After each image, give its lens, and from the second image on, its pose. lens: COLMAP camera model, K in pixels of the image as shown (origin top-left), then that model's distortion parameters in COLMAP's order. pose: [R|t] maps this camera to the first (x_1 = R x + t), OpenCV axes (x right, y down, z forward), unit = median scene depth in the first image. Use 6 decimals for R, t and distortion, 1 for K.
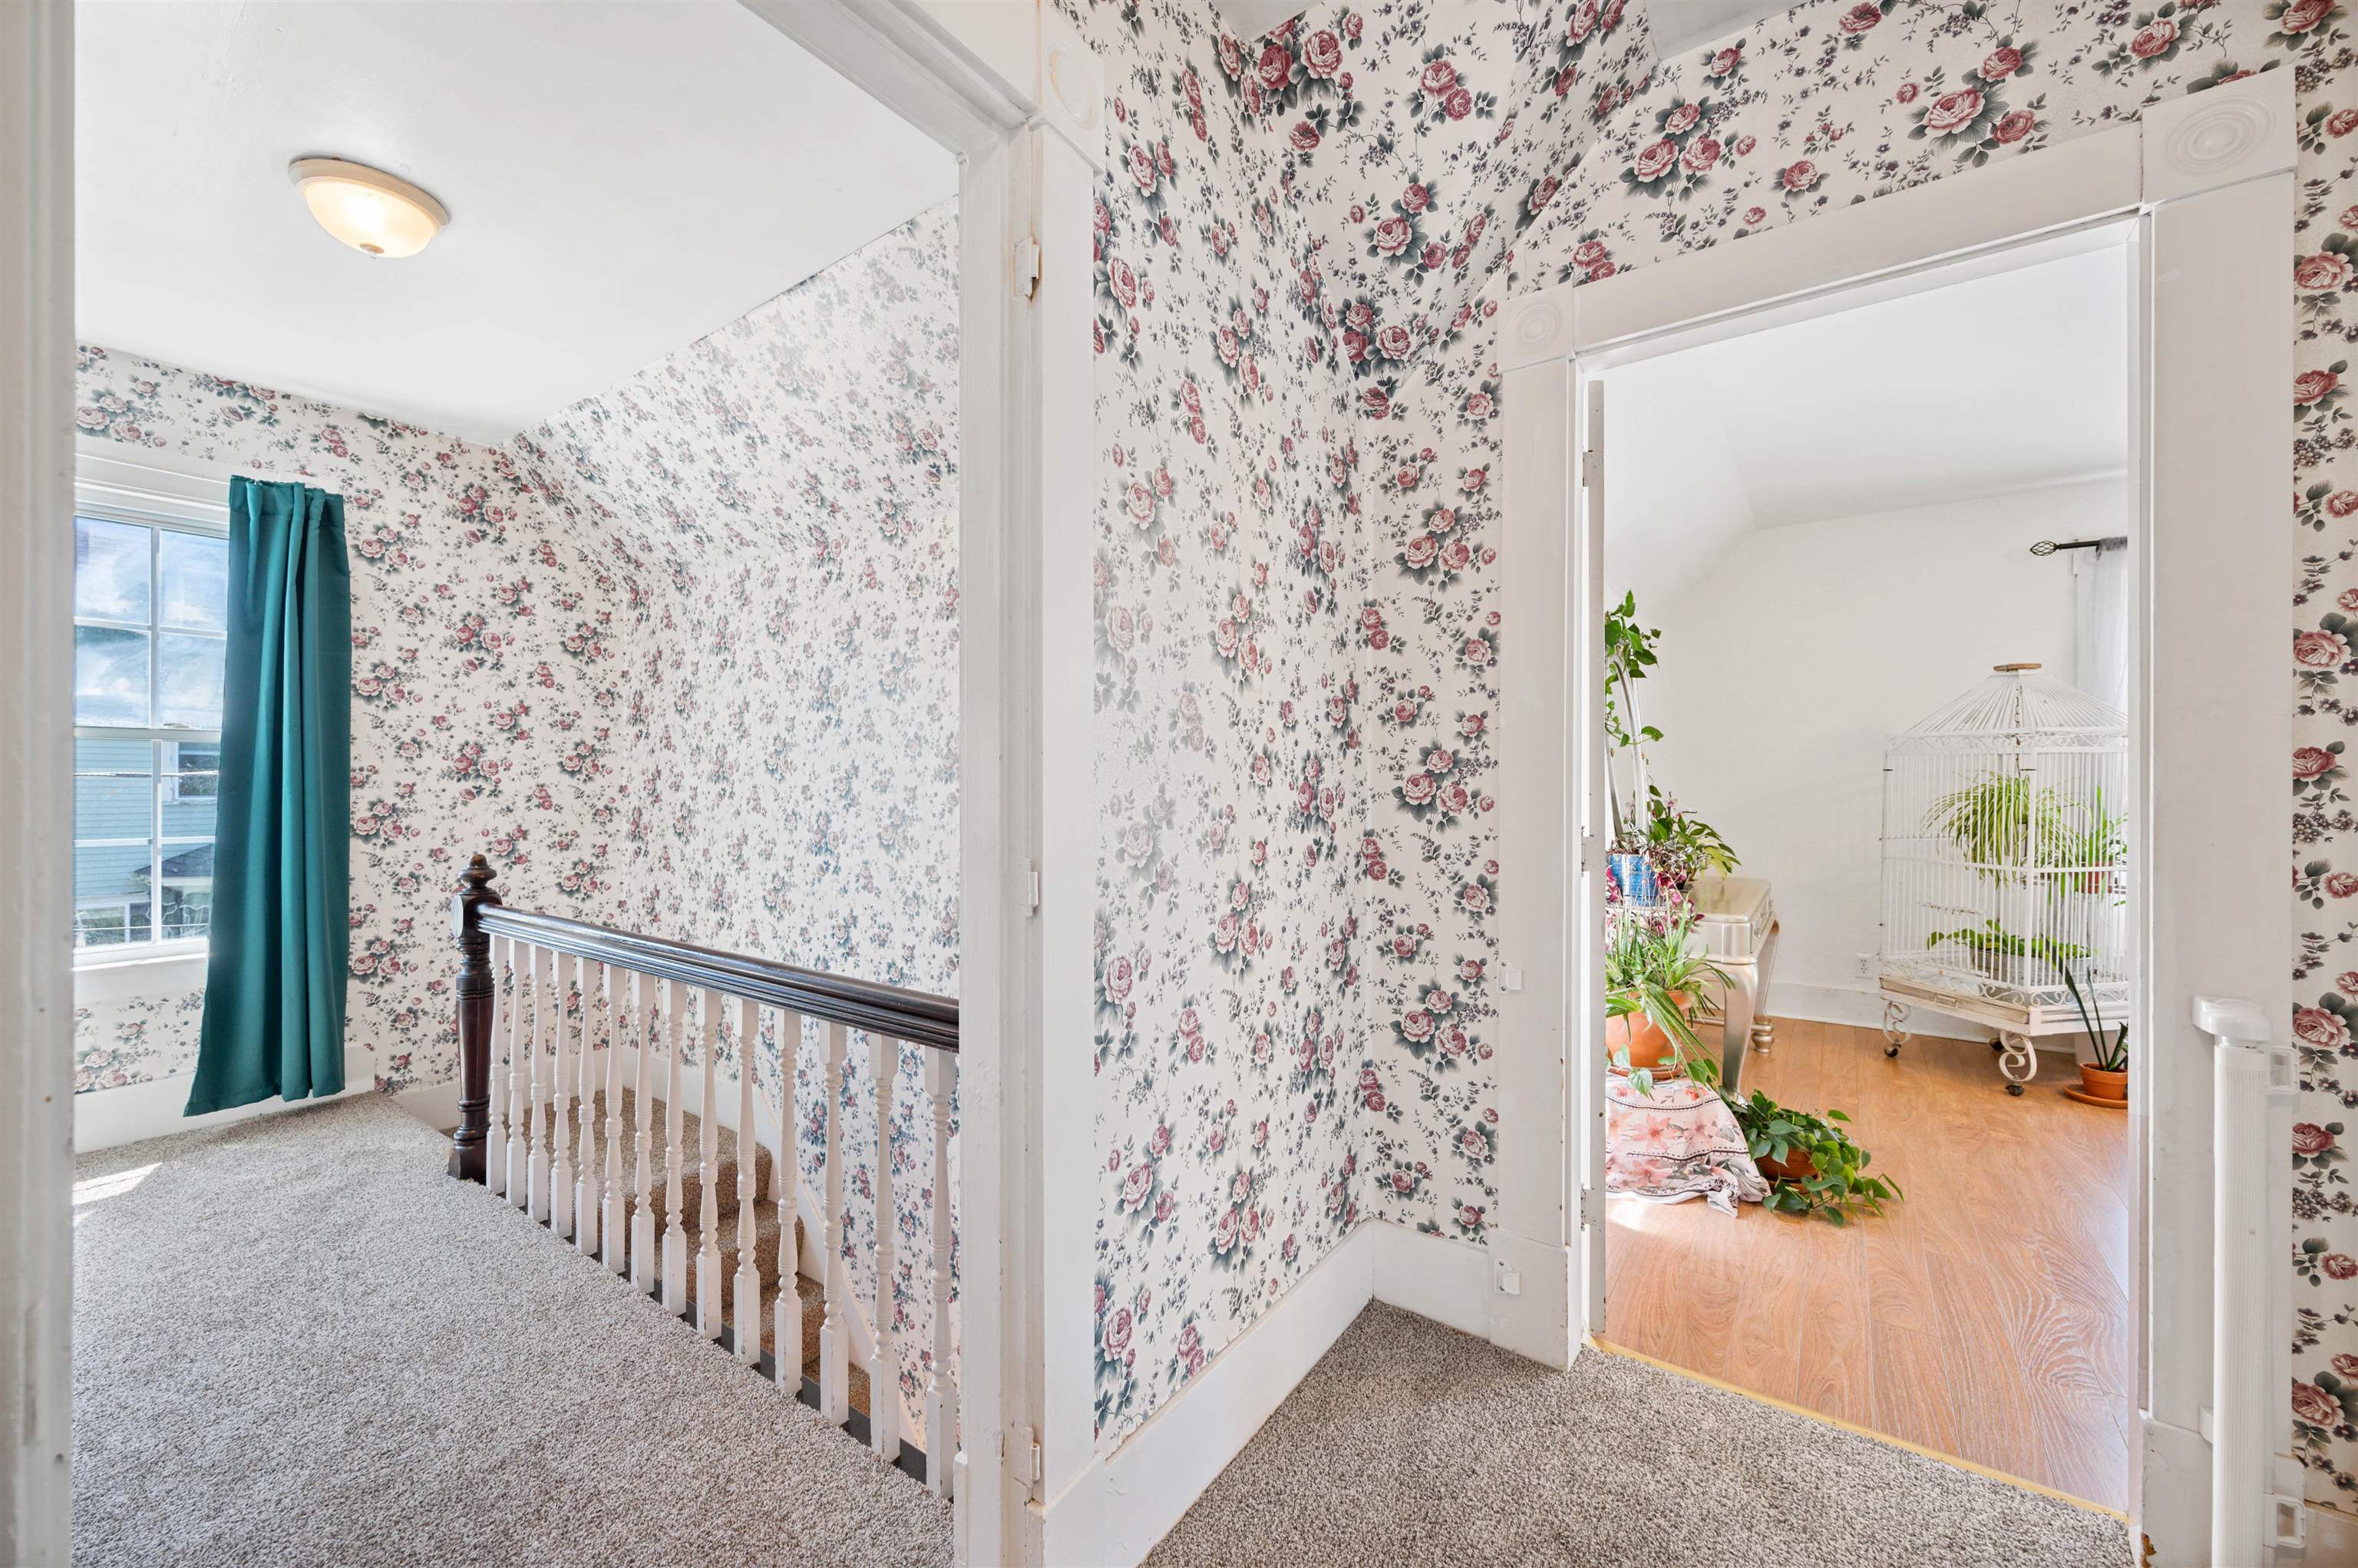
lens RADIAL K [[941.2, 0, 1174.8], [0, 941.2, 779.1], [0, 0, 1]] dist [-0.000905, -0.000321]
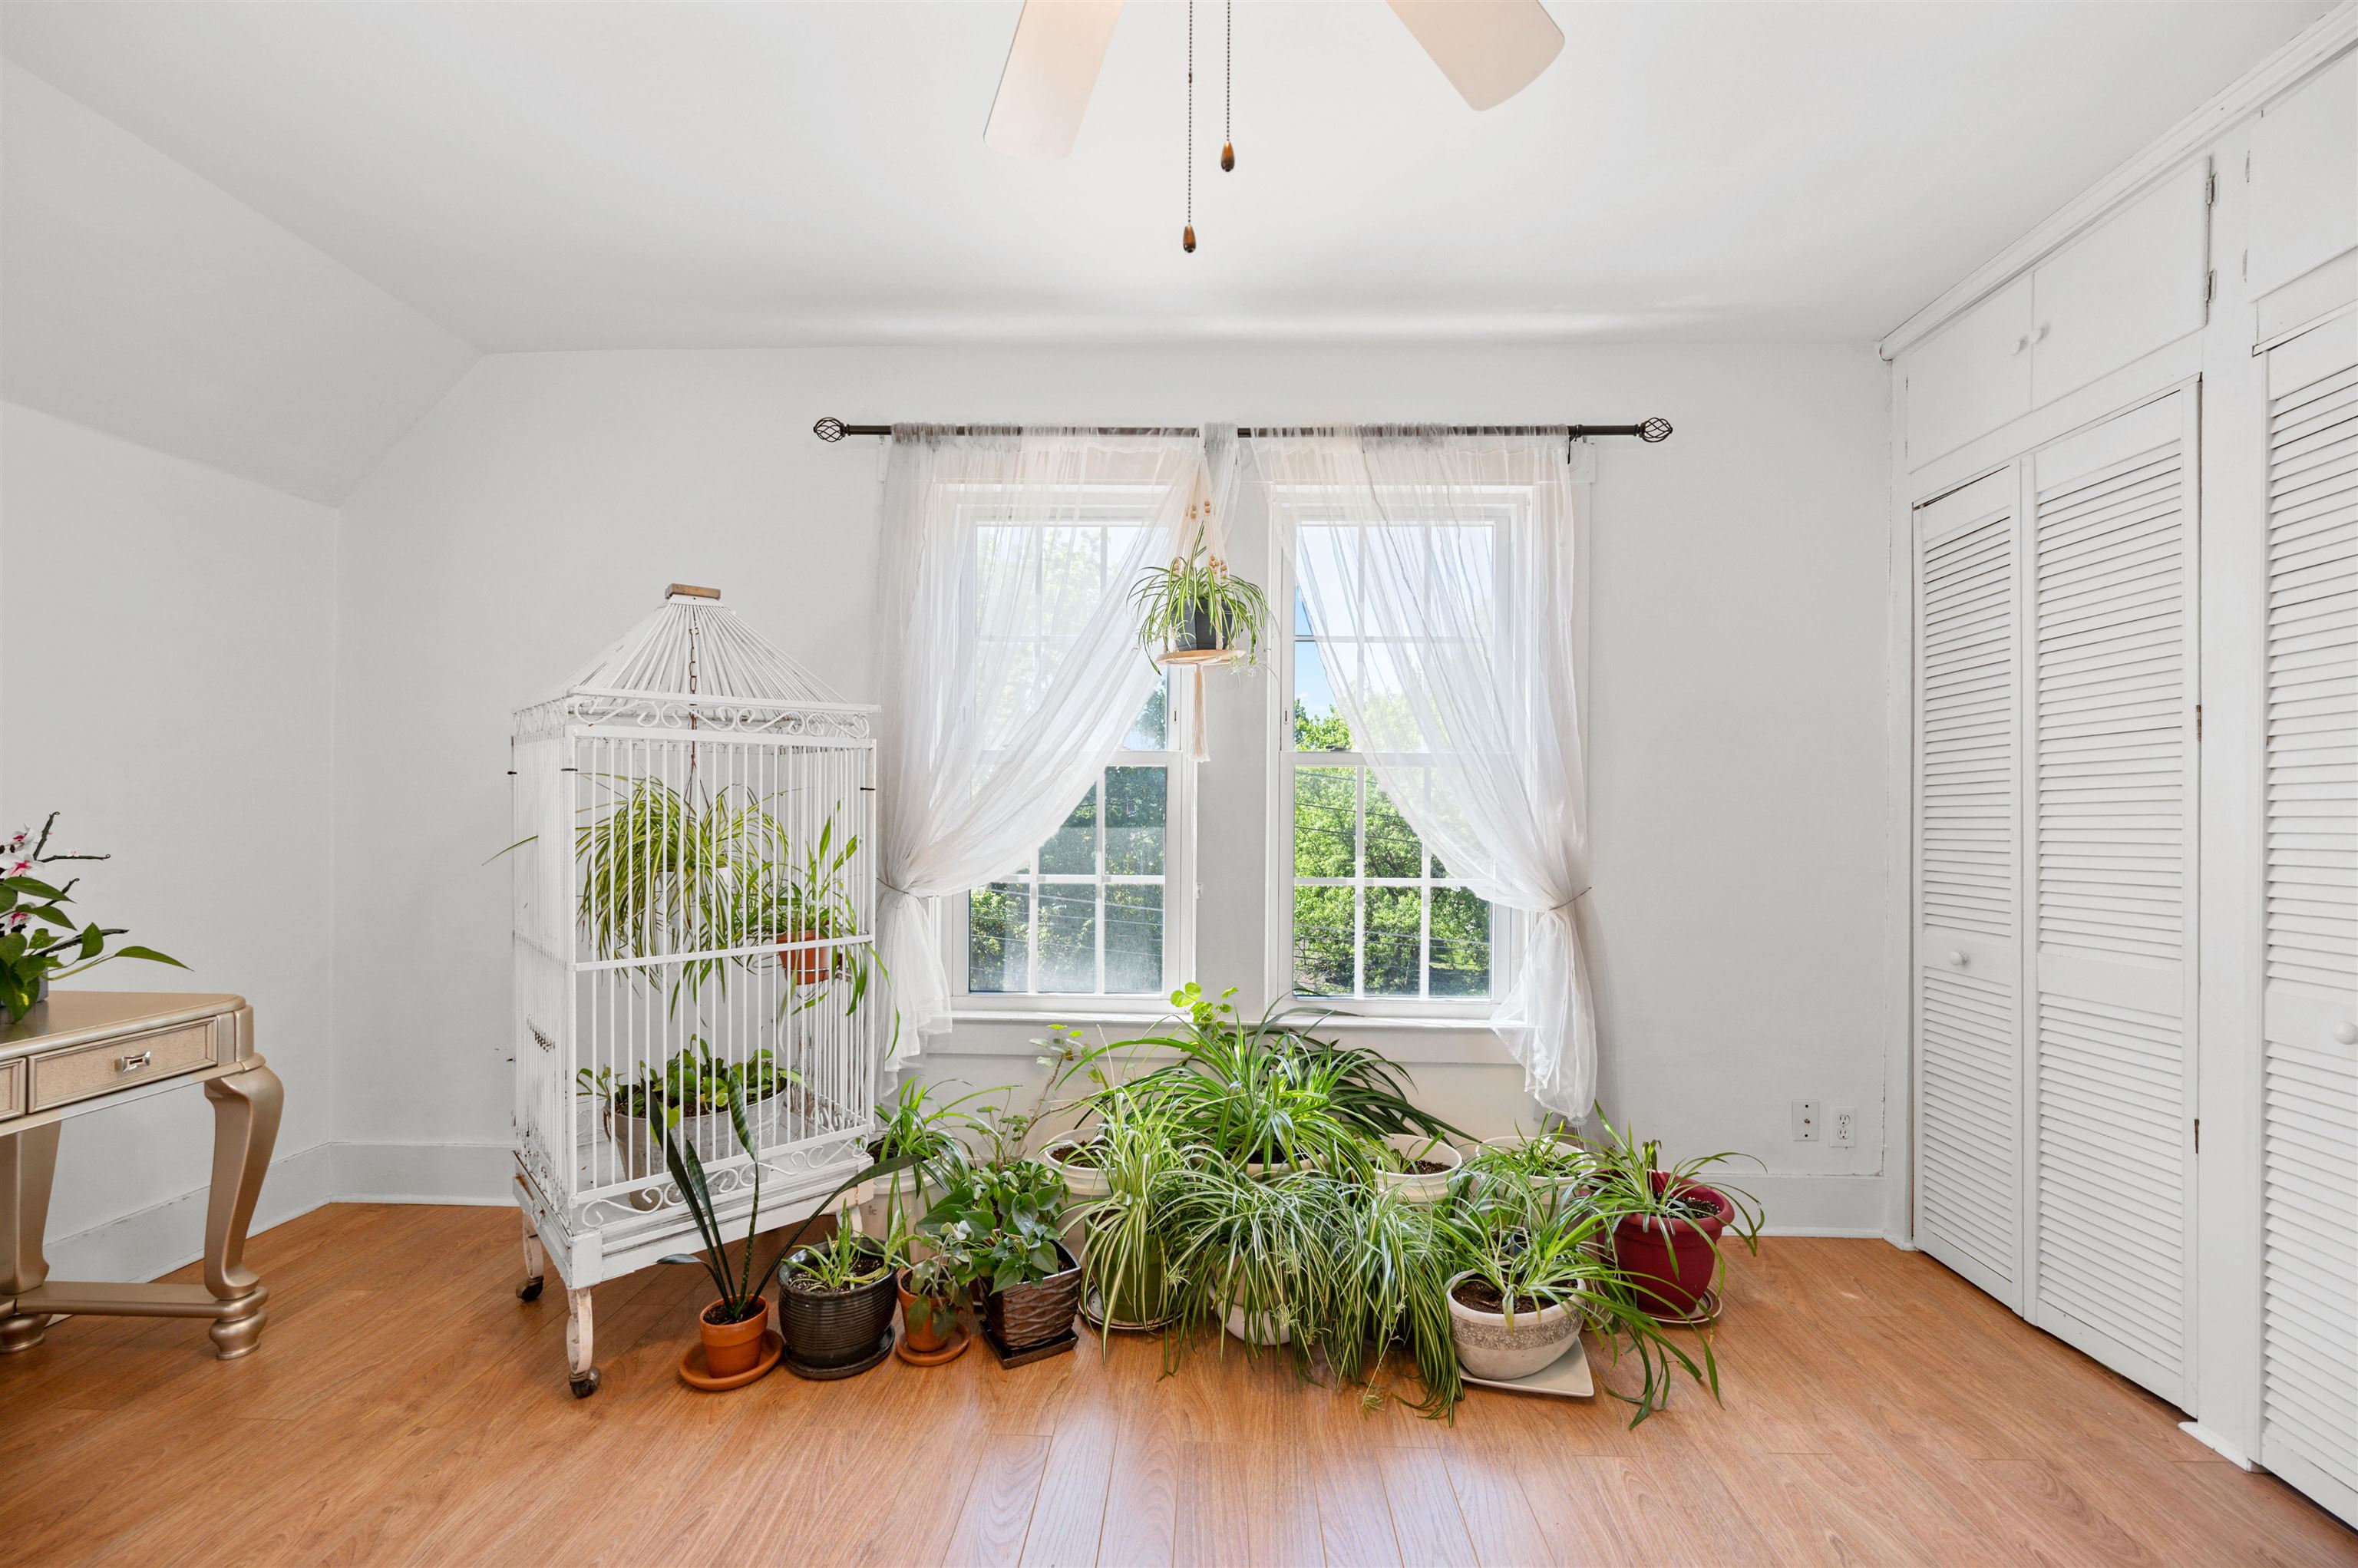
lens RADIAL K [[959.9, 0, 1179.0], [0, 959.9, 823.1], [0, 0, 1]] dist [-0.001302, 0.000269]
pose [[0.835937, -0.000627, 0.548825, 0.860194], [-0.009334, 0.999838, 0.015360, 0.007910], [-0.548746, -0.017962, 0.835796, 0.367939]]
